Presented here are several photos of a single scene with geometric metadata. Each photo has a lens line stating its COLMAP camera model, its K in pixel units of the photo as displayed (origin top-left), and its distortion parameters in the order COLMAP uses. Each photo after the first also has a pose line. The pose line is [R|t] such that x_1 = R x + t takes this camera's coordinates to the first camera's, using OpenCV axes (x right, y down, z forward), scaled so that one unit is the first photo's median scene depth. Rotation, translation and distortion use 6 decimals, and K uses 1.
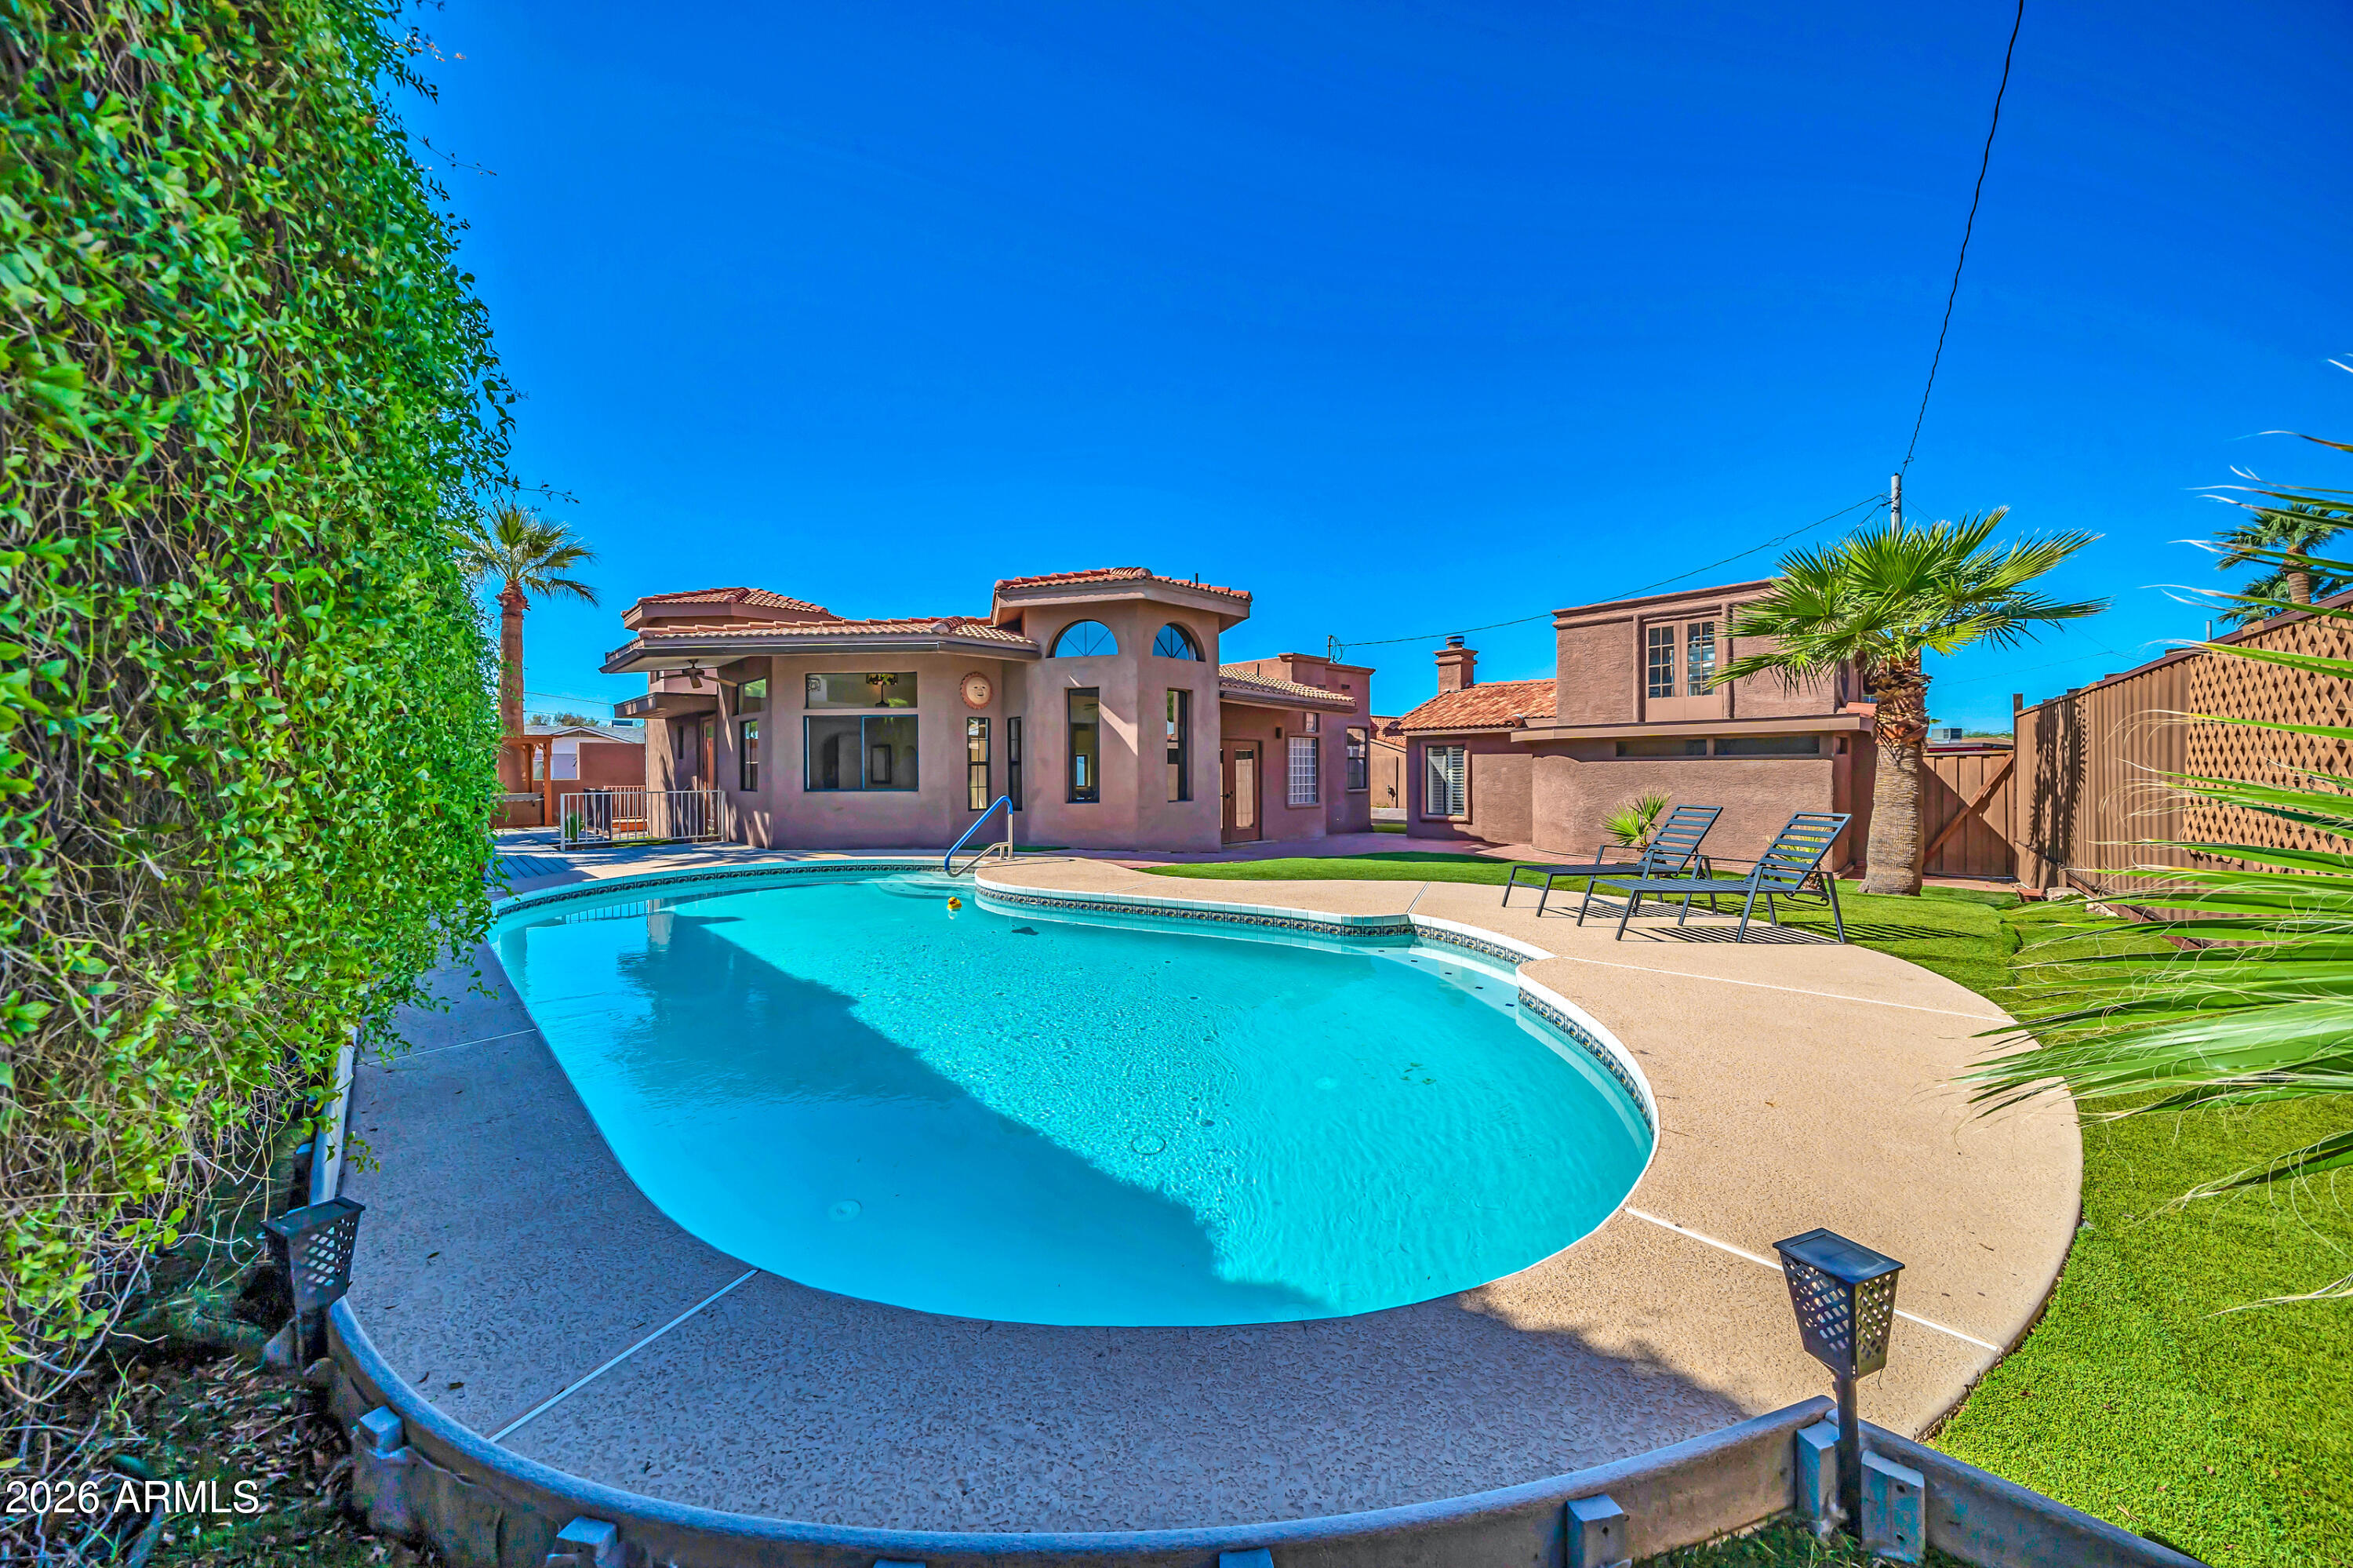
lens RADIAL K [[804.3, 0, 1162.0], [0, 804.3, 772.1], [0, 0, 1]] dist [-0.004802, -0.000232]
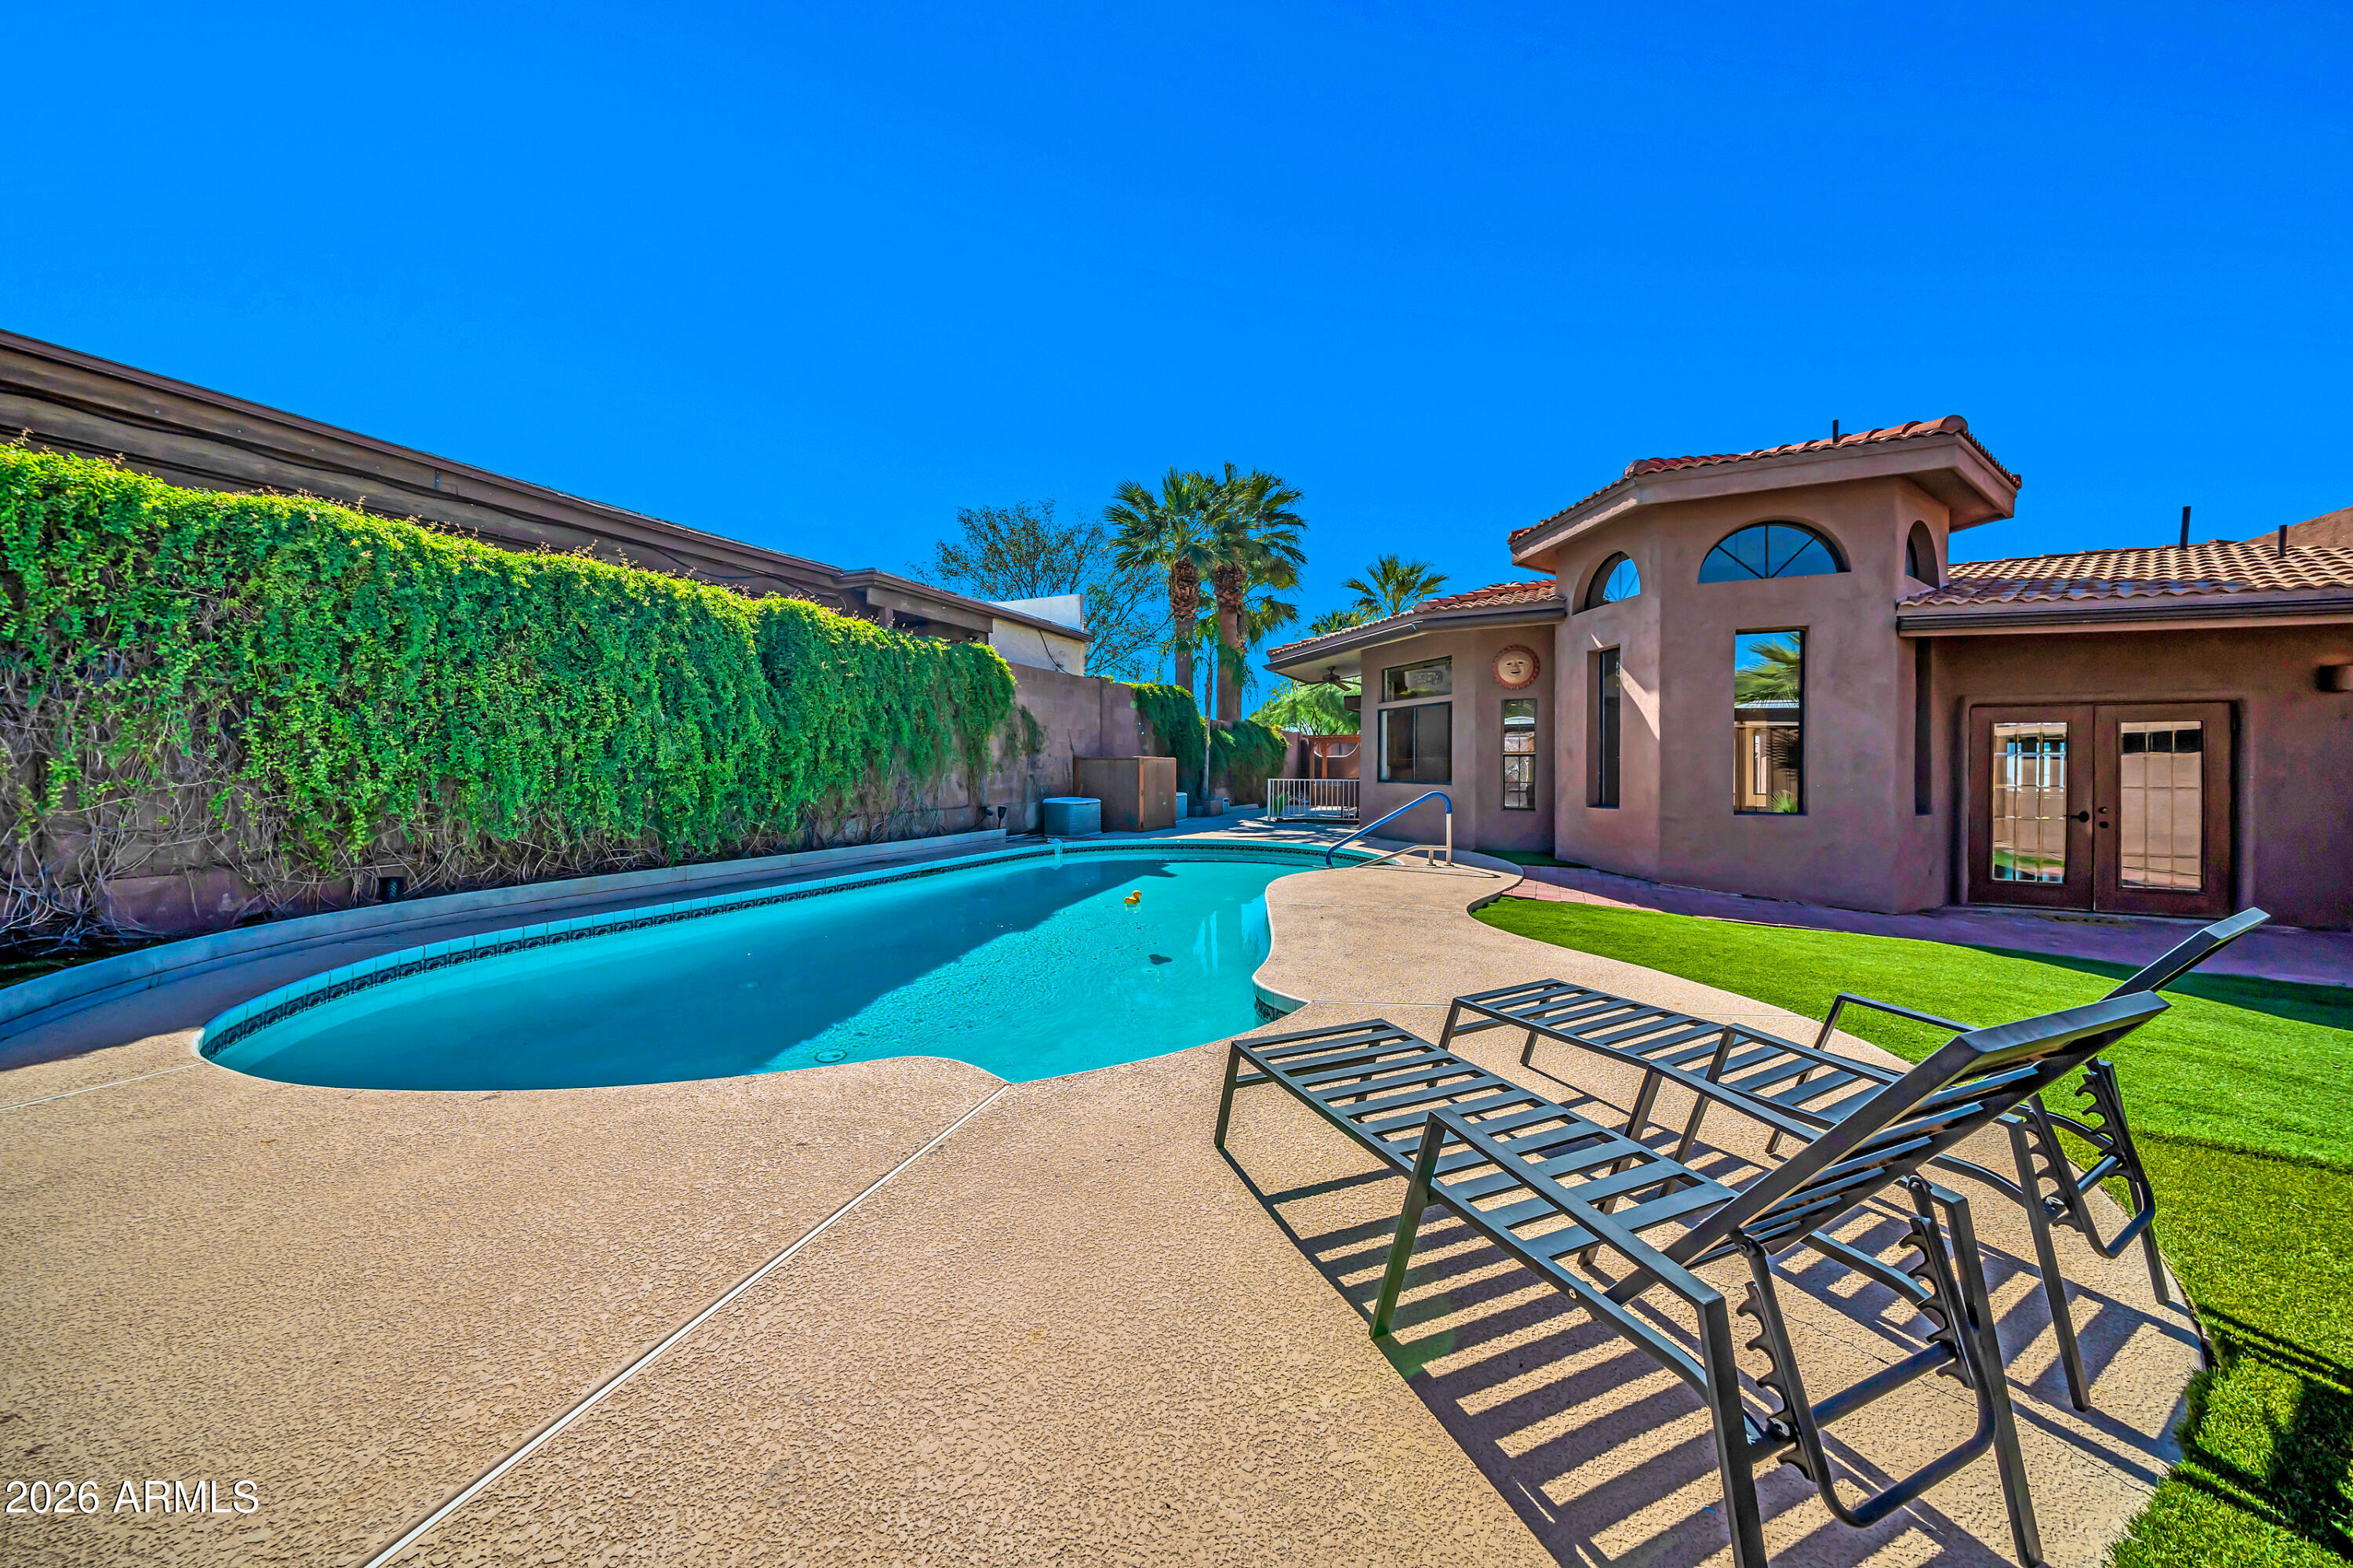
lens RADIAL K [[804.3, 0, 1171.4], [0, 804.3, 775.9], [0, 0, 1]] dist [-0.004802, -0.000232]
pose [[0.339242, 0.017651, -0.940534, 0.450715], [-0.011800, 0.999825, 0.014508, 0.004001], [0.940625, 0.006177, 0.339391, 0.387792]]
